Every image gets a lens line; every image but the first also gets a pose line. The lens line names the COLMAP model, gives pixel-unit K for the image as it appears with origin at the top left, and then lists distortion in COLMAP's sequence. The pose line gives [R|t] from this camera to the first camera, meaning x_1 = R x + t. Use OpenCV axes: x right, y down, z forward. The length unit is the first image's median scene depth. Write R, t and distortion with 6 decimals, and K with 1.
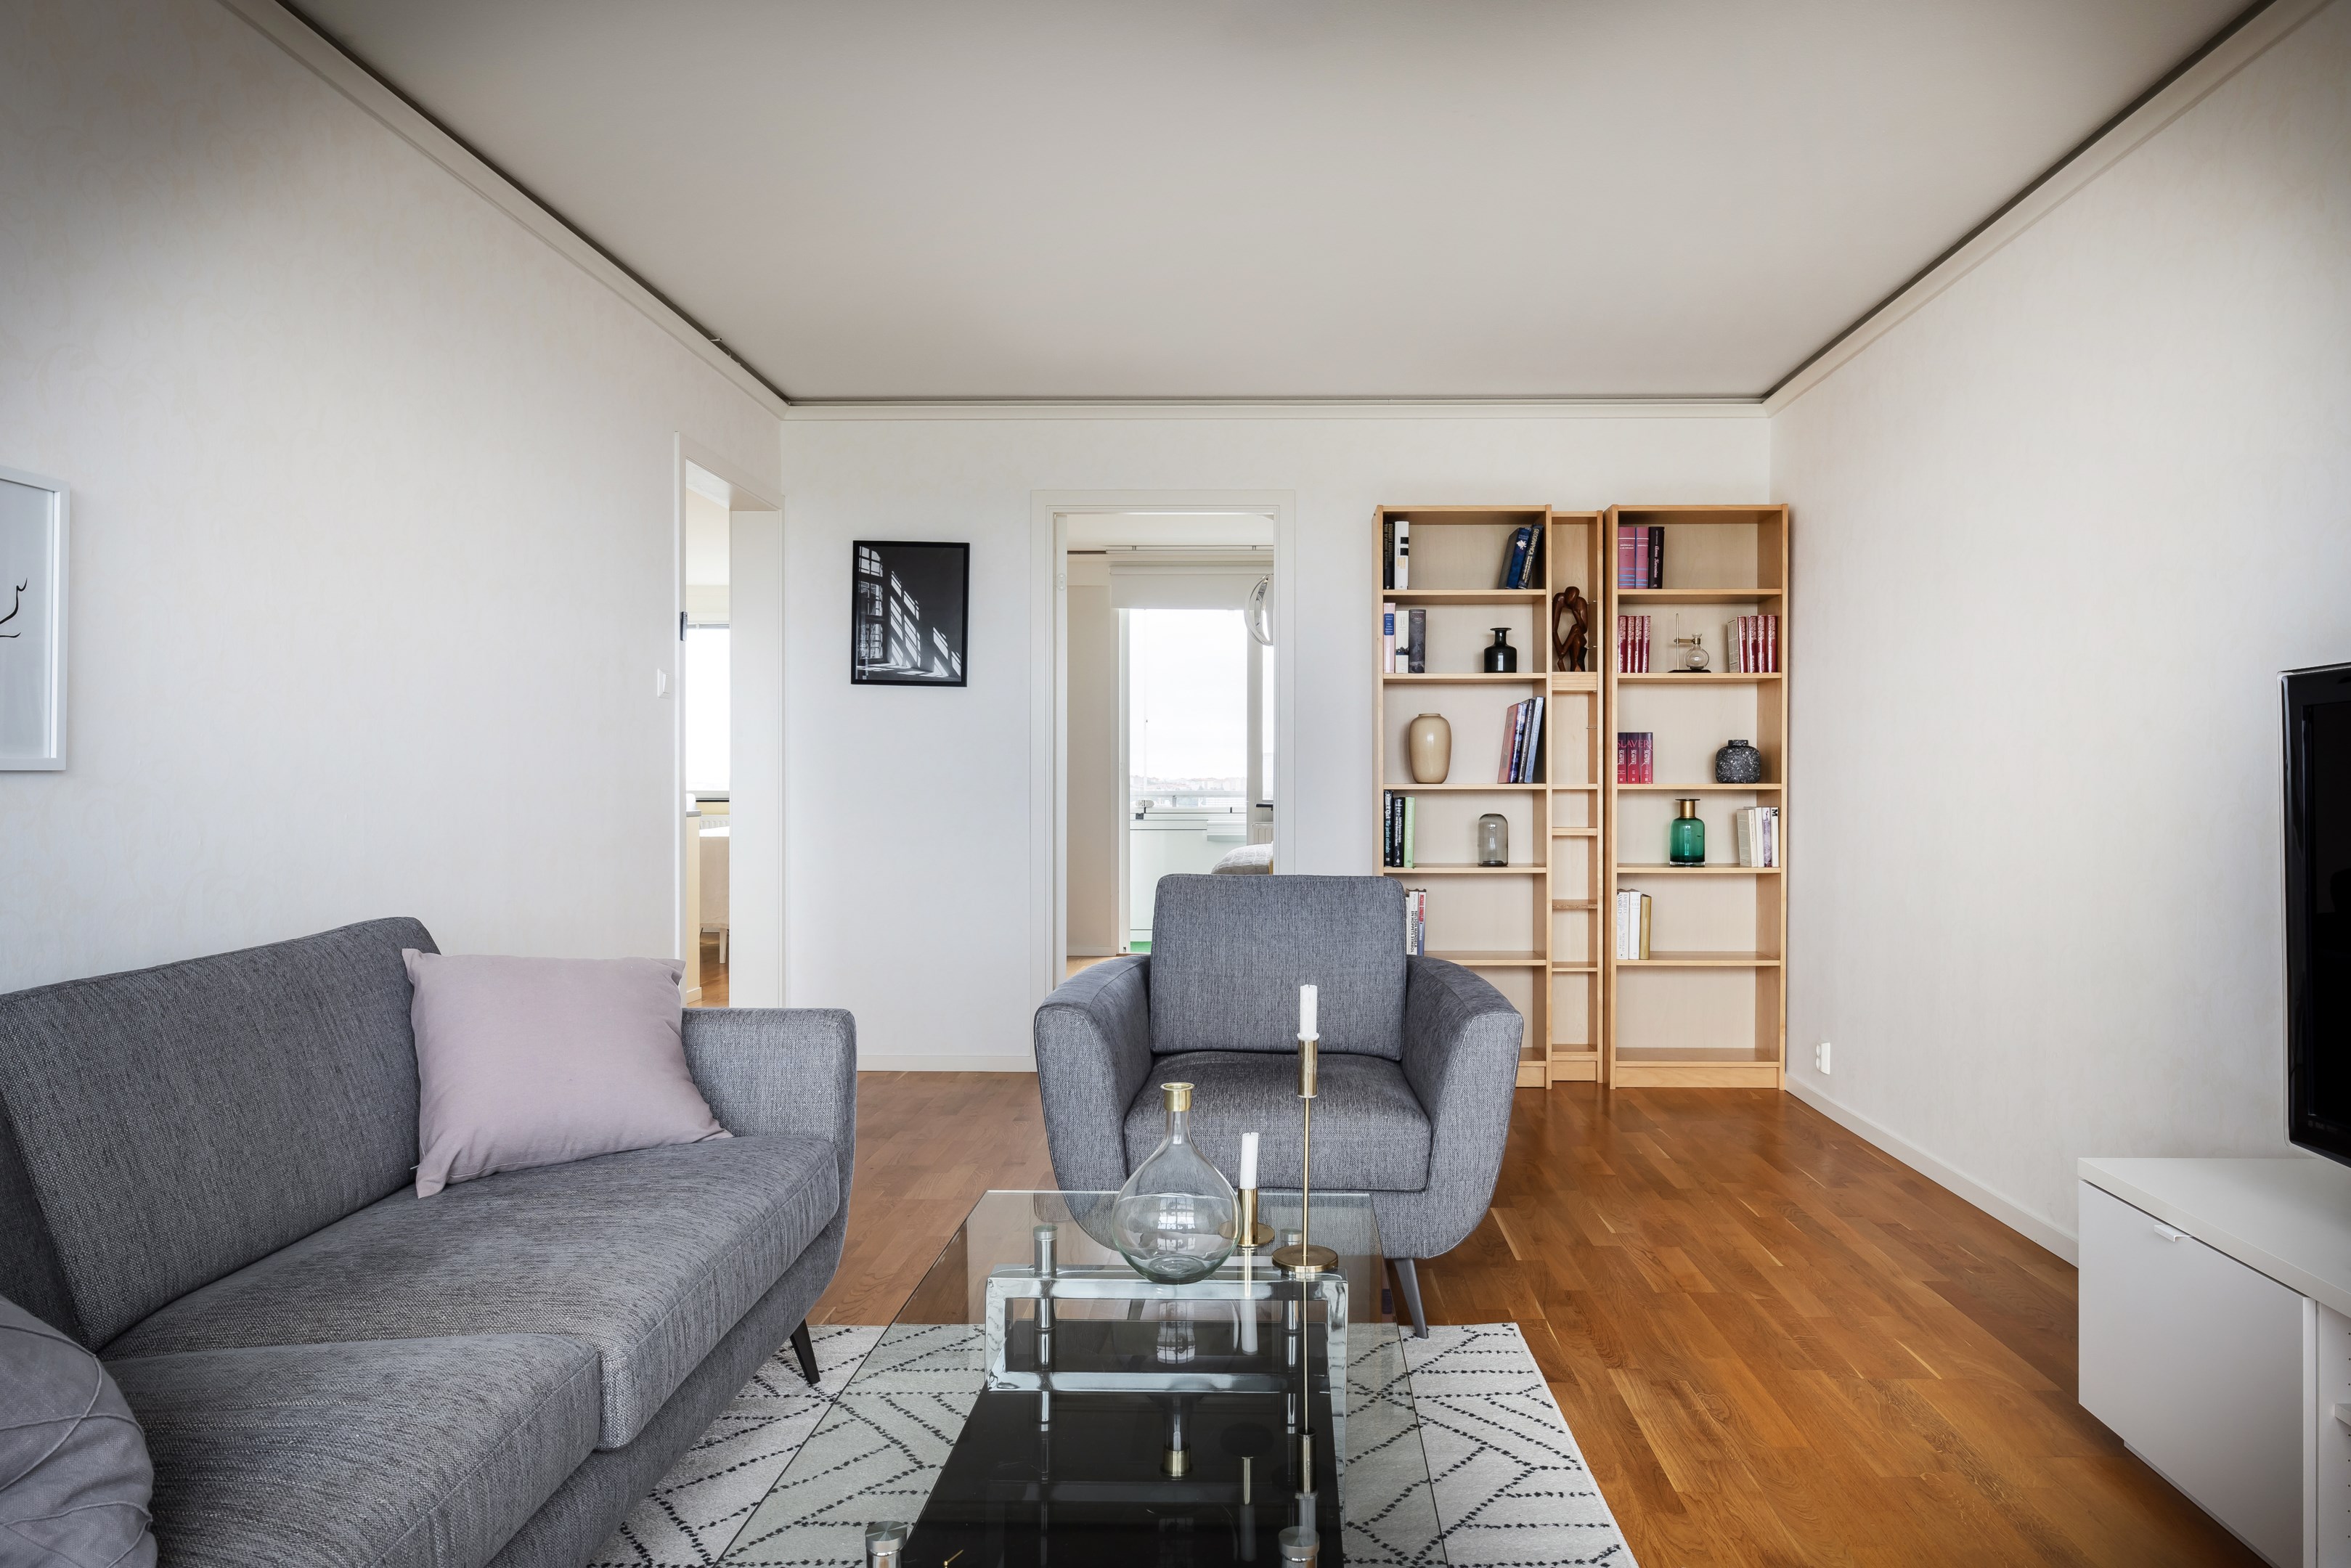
lens RADIAL K [[1487.7, 0, 1175.3], [0, 1487.7, 789.7], [0, 0, 1]] dist [-0.004174, -0.002399]
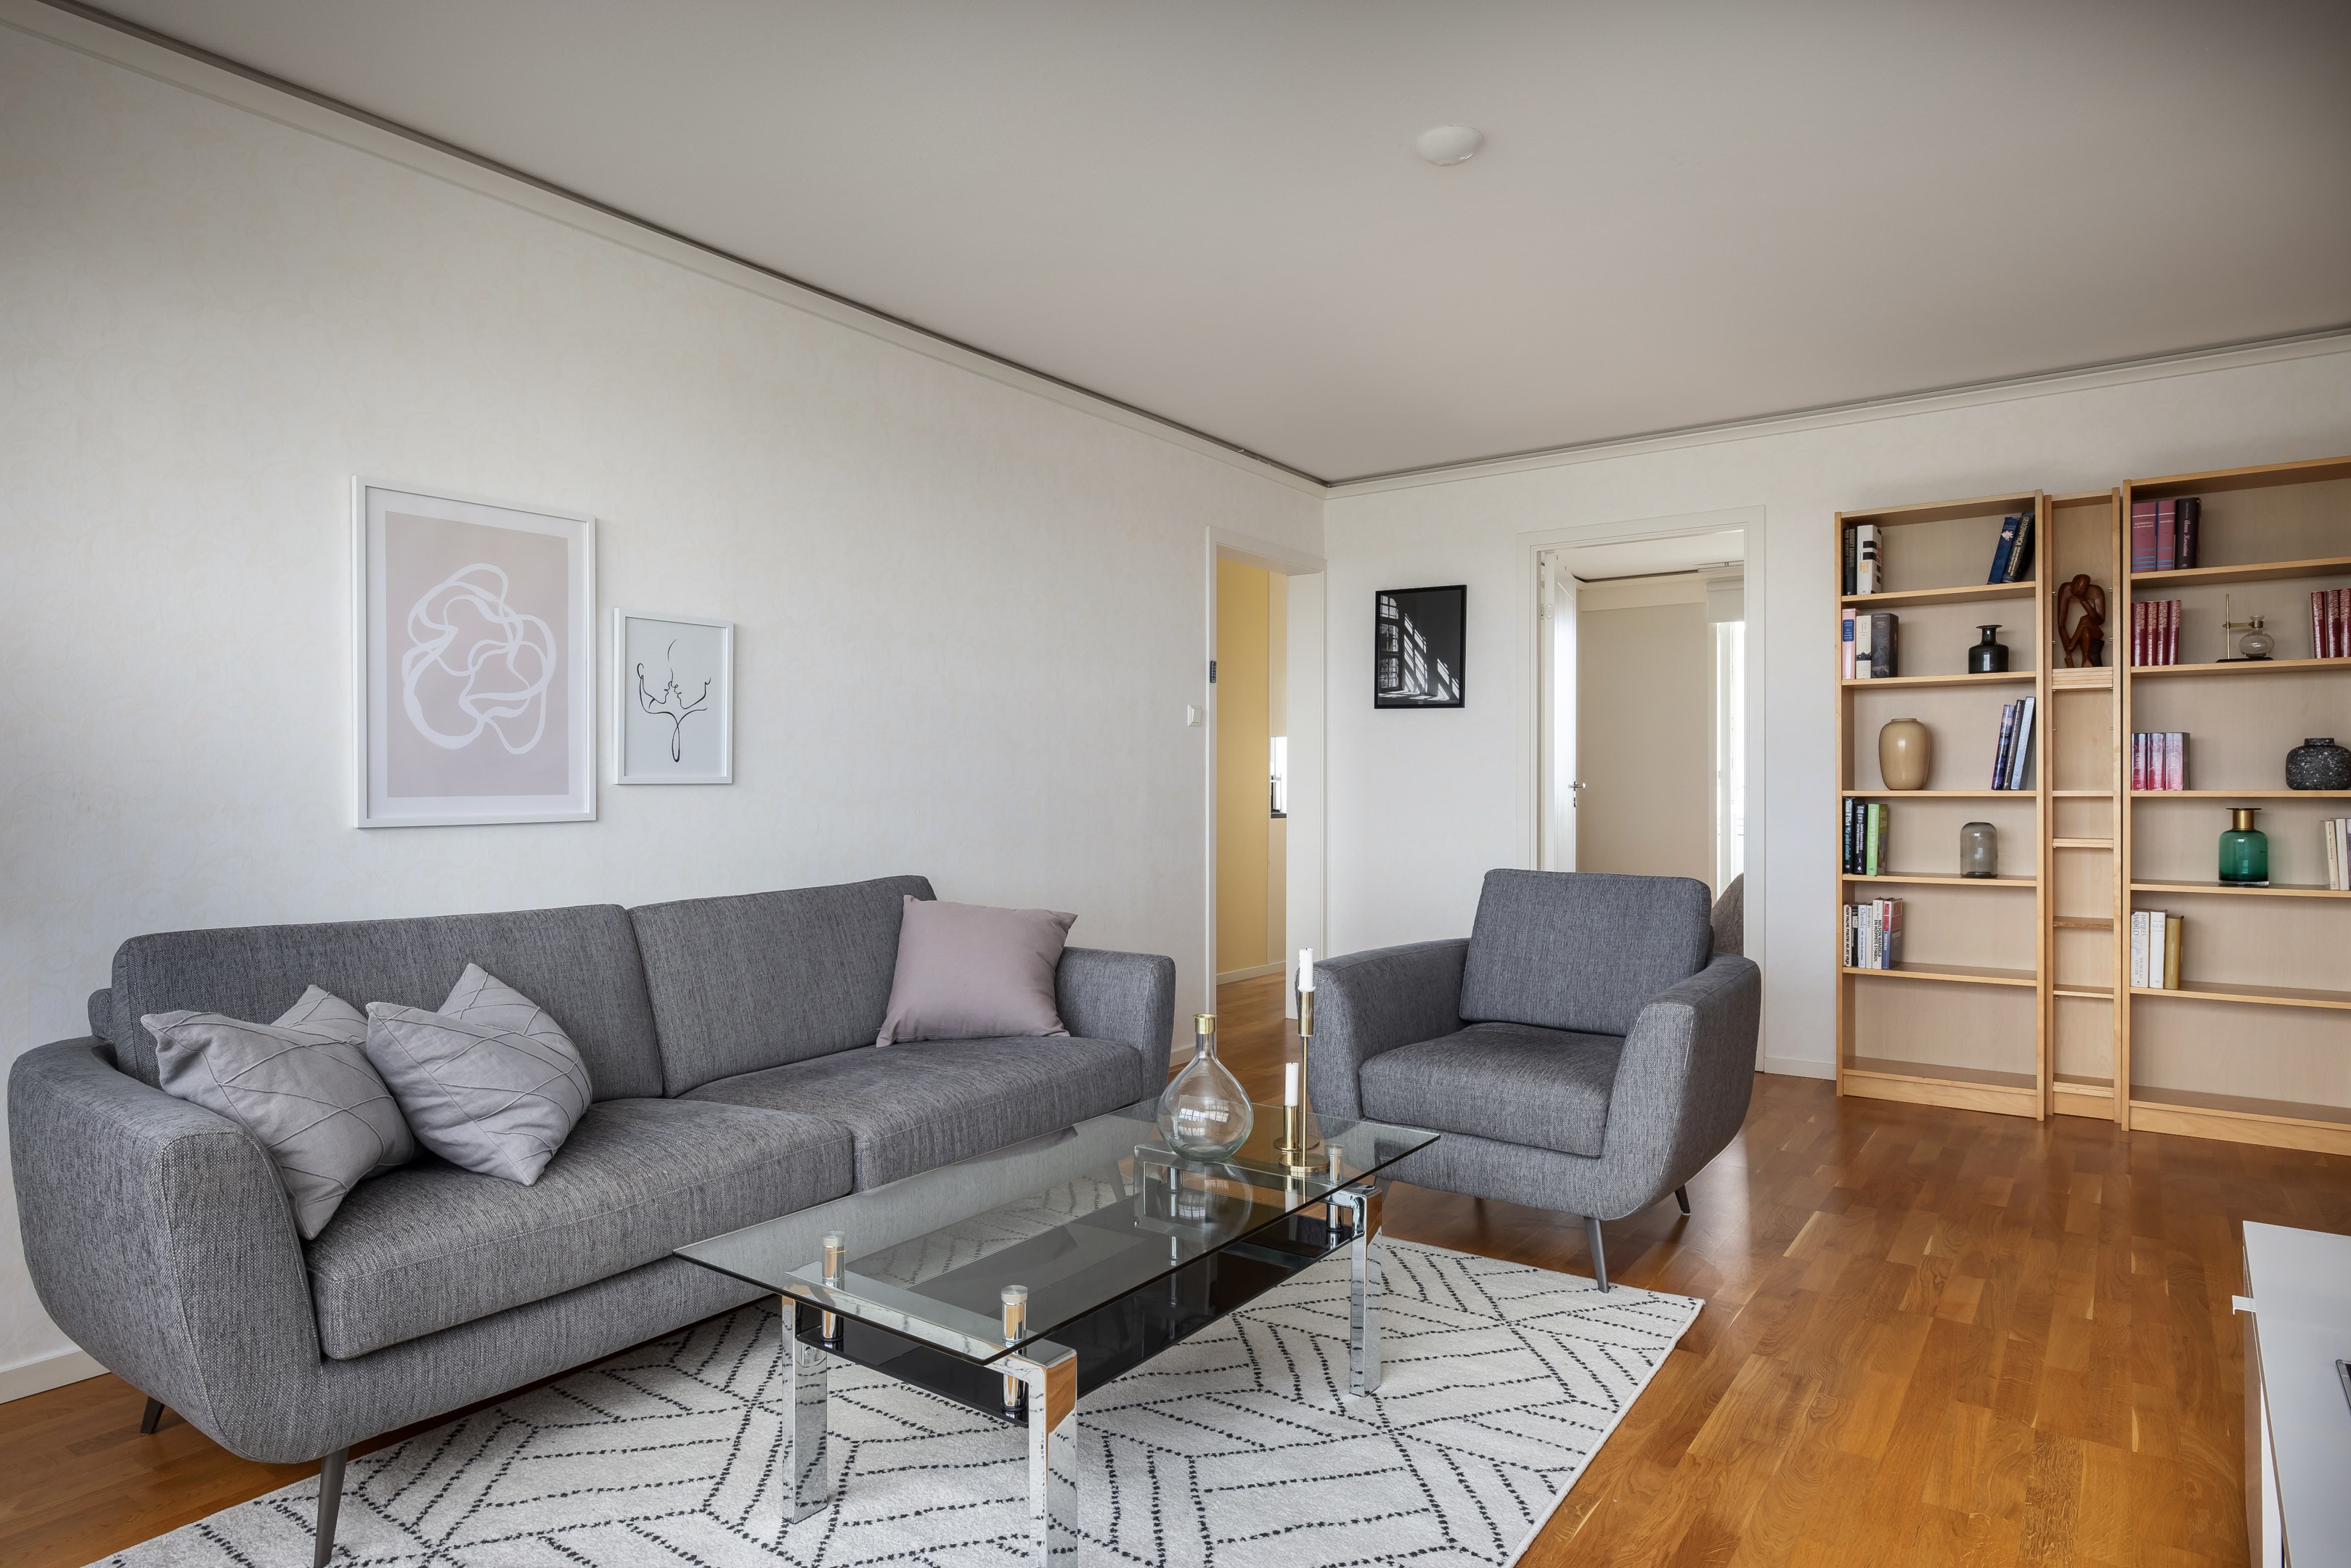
lens RADIAL K [[1358.0, 0, 1142.2], [0, 1358.0, 784.4], [0, 0, 1]] dist [-0.000989, -0.000970]
pose [[0.808115, -0.002886, -0.589018, 0.292651], [-0.001974, 0.999969, -0.007608, -0.000164], [0.589021, 0.007311, 0.808084, -0.012241]]
